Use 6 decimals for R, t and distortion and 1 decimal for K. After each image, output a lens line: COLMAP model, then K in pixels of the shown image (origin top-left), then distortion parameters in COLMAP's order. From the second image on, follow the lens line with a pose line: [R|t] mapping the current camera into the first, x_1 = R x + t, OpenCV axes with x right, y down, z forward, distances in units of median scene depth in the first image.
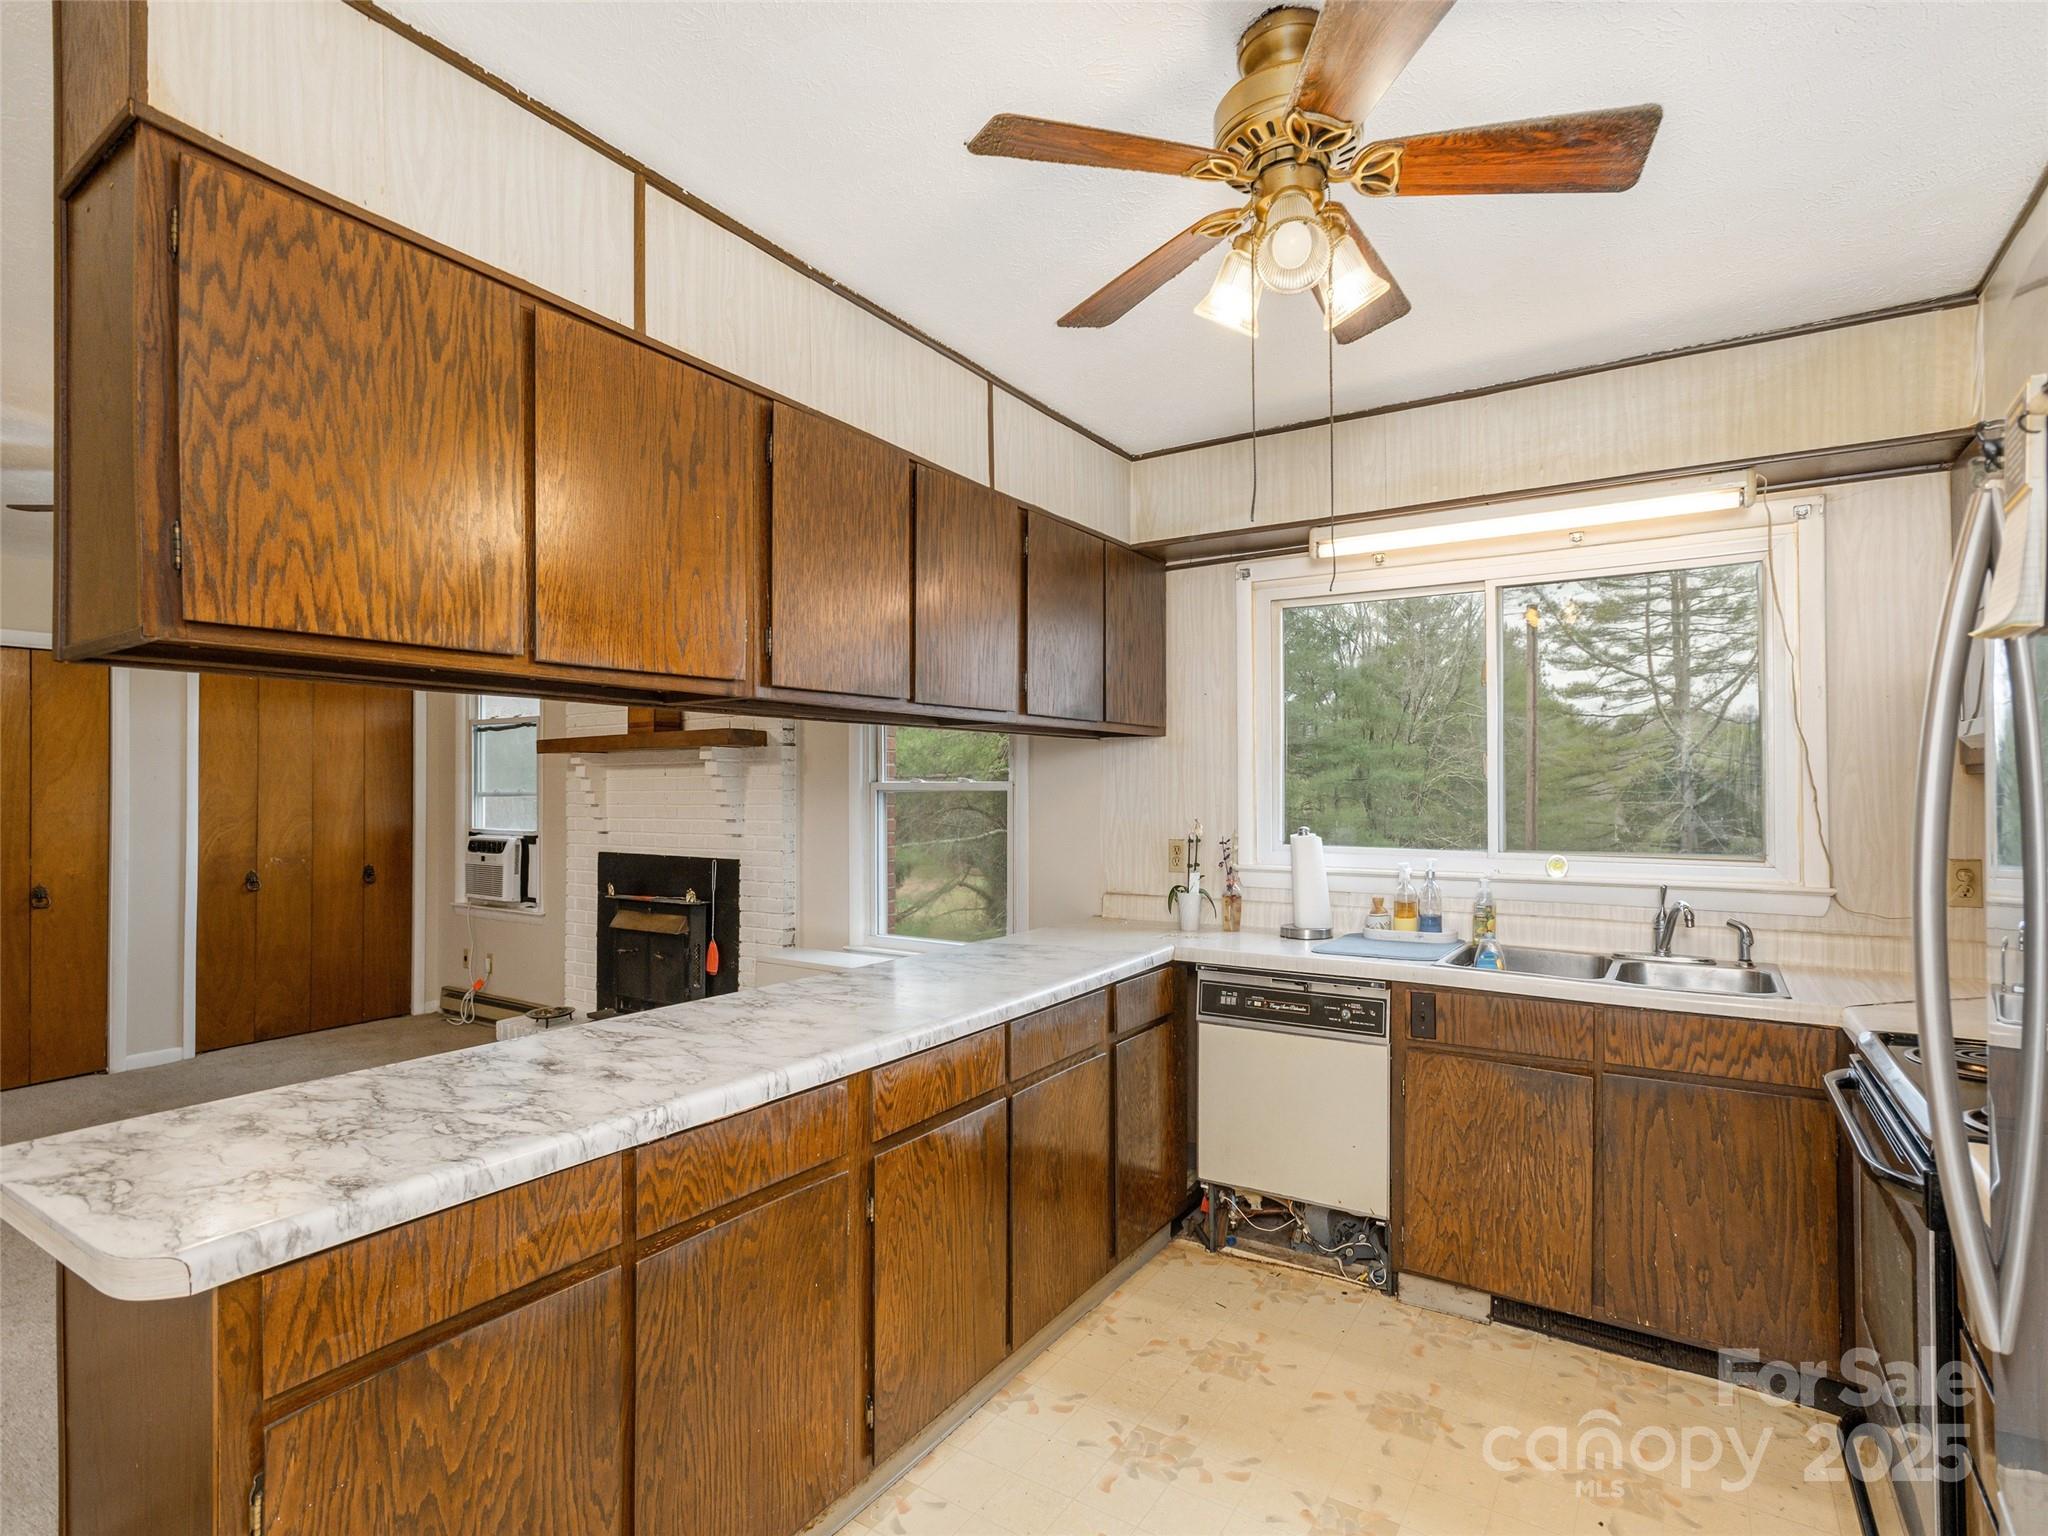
lens RADIAL K [[1022.7, 0, 1041.1], [0, 1022.7, 764.7], [0, 0, 1]] dist [-0.046889, 0.033760]
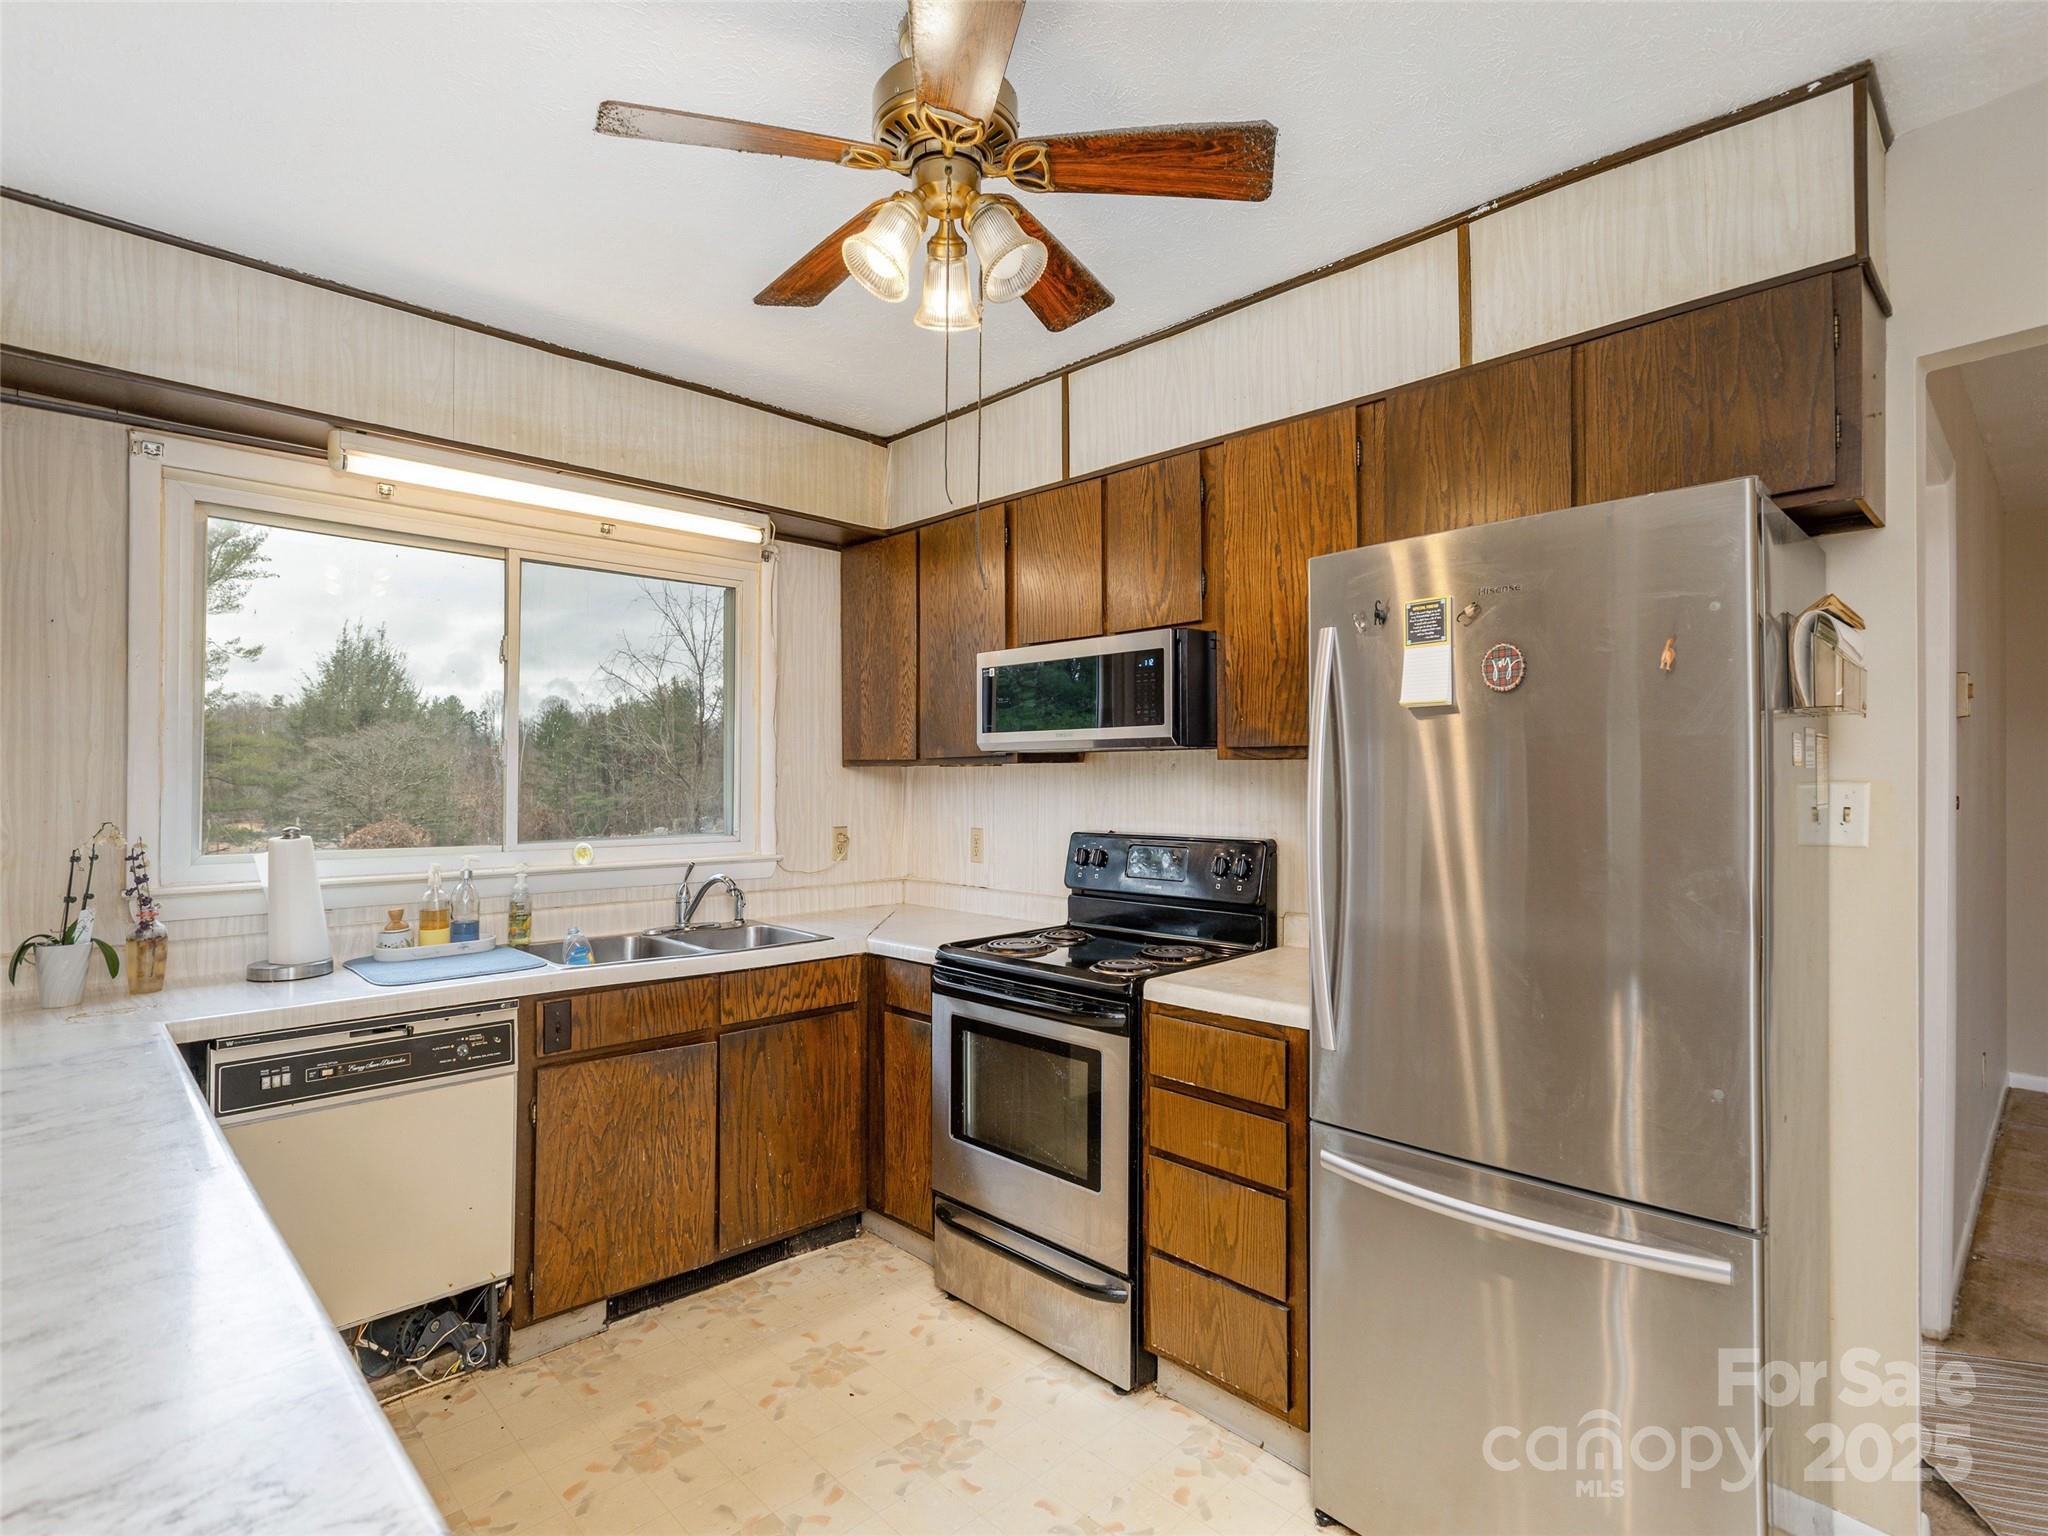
lens RADIAL K [[1022.7, 0, 1041.1], [0, 1022.7, 764.7], [0, 0, 1]] dist [-0.046889, 0.033760]
pose [[0.225490, 0.013190, 0.974156, -0.314312], [-0.023170, 0.999698, -0.008173, 0.008986], [-0.973970, -0.020728, 0.225728, 0.295814]]
